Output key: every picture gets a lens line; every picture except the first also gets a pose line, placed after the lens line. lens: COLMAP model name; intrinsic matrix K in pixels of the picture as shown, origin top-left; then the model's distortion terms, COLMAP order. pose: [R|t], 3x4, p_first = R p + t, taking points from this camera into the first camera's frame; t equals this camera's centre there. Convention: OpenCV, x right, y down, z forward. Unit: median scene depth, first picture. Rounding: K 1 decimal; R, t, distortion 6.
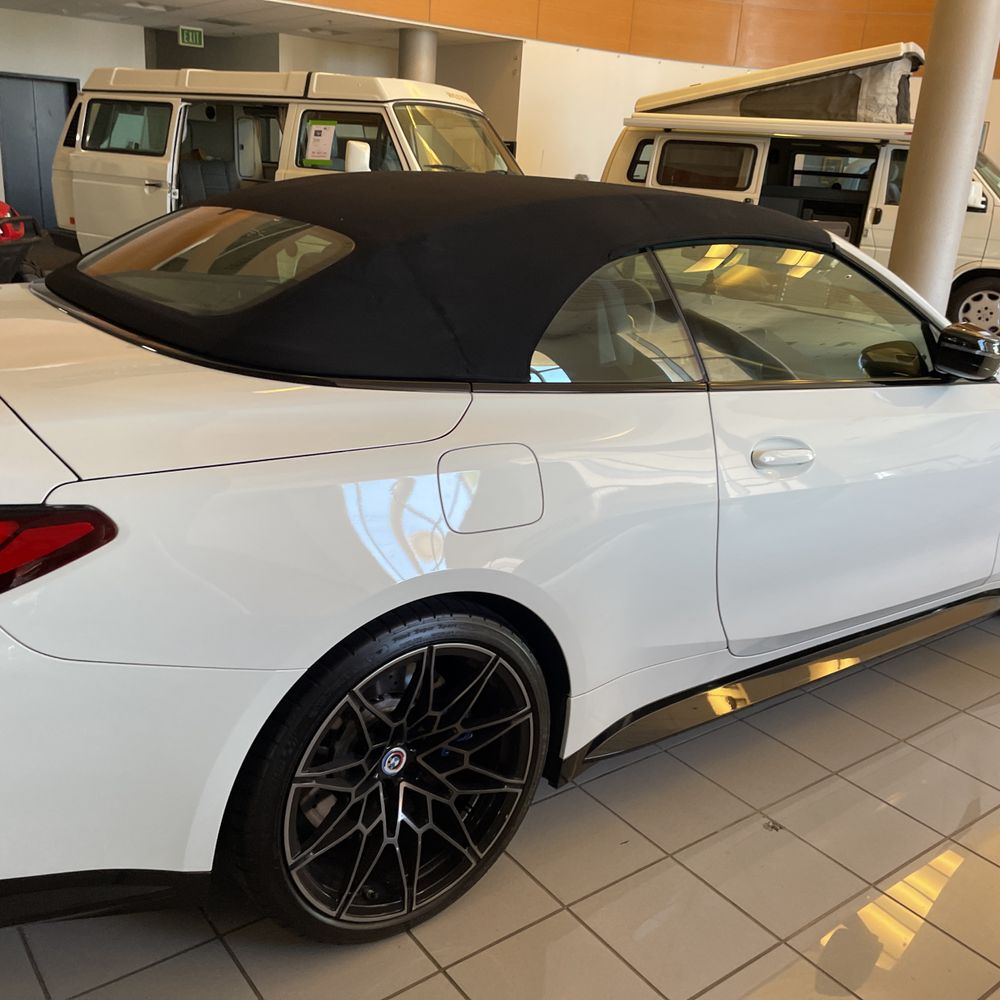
lens RADIAL K [[999.5, 0, 493.1], [0, 999.5, 488.4], [0, 0, 1]] dist [0.107952, -0.129258]
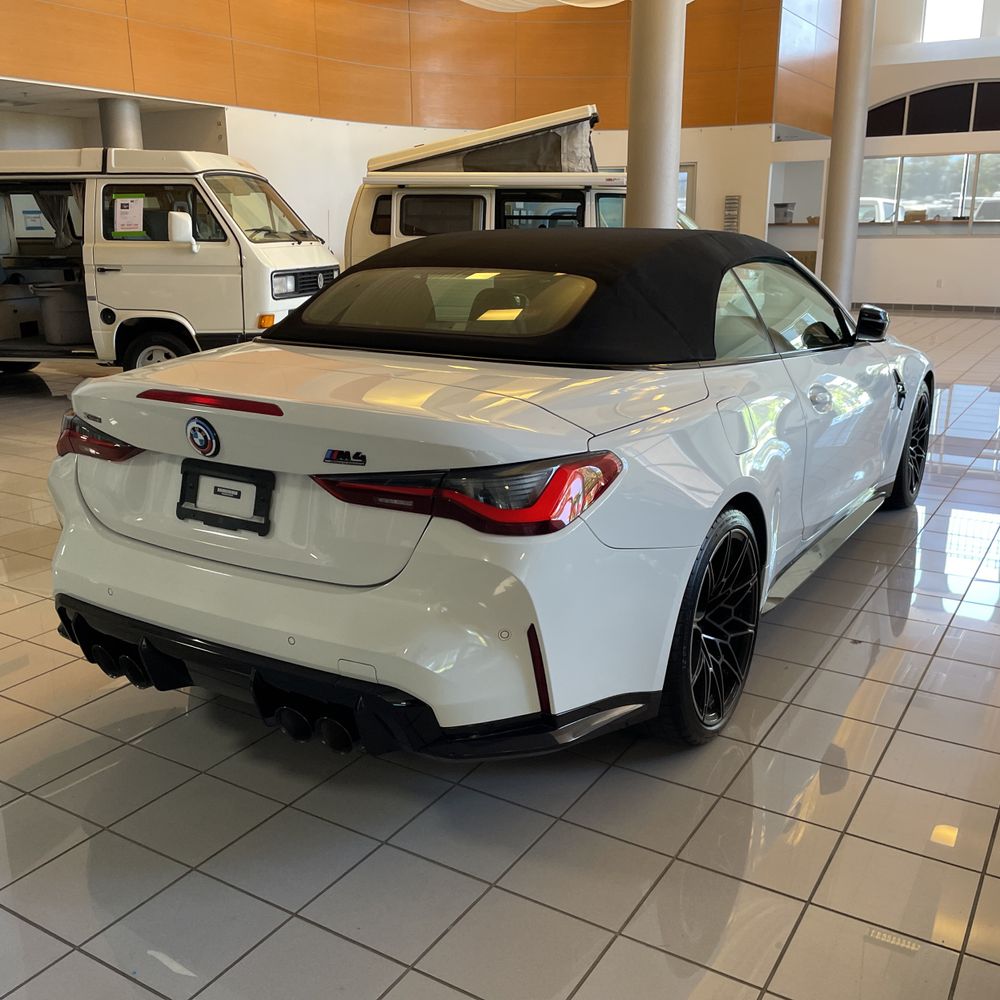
lens RADIAL K [[992.4, 0, 500.0], [0, 992.4, 500.0], [0, 0, 1]] dist [0.113381, -0.134598]
pose [[0.931734, -0.158139, 0.326901, -0.194663], [0.169376, 0.985533, -0.006002, 0.013529], [-0.321222, 0.060962, 0.945040, -0.071538]]
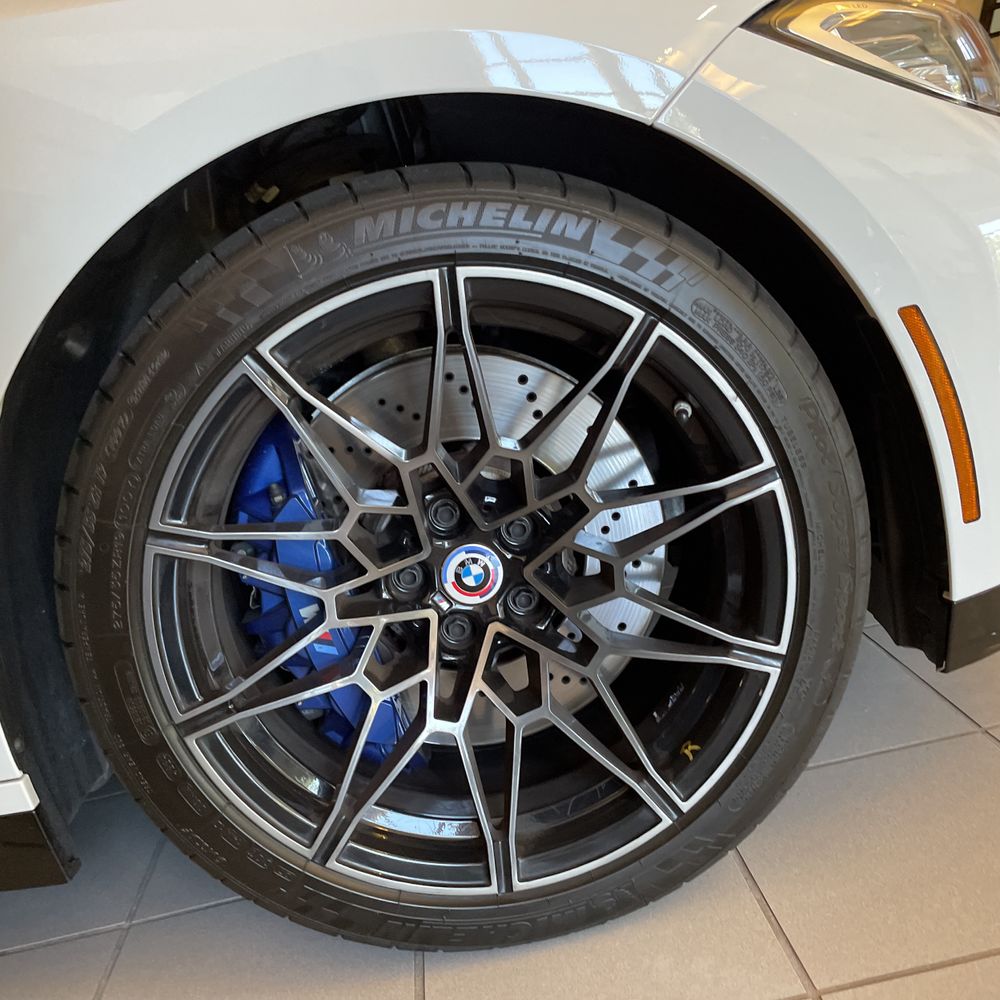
lens RADIAL K [[999.5, 0, 493.1], [0, 999.5, 488.4], [0, 0, 1]] dist [0.107952, -0.129258]
pose [[0.829789, -0.041149, -0.556558, 0.042609], [0.016312, 0.998640, -0.049515, 0.060899], [0.557839, 0.032008, 0.829332, 0.145091]]
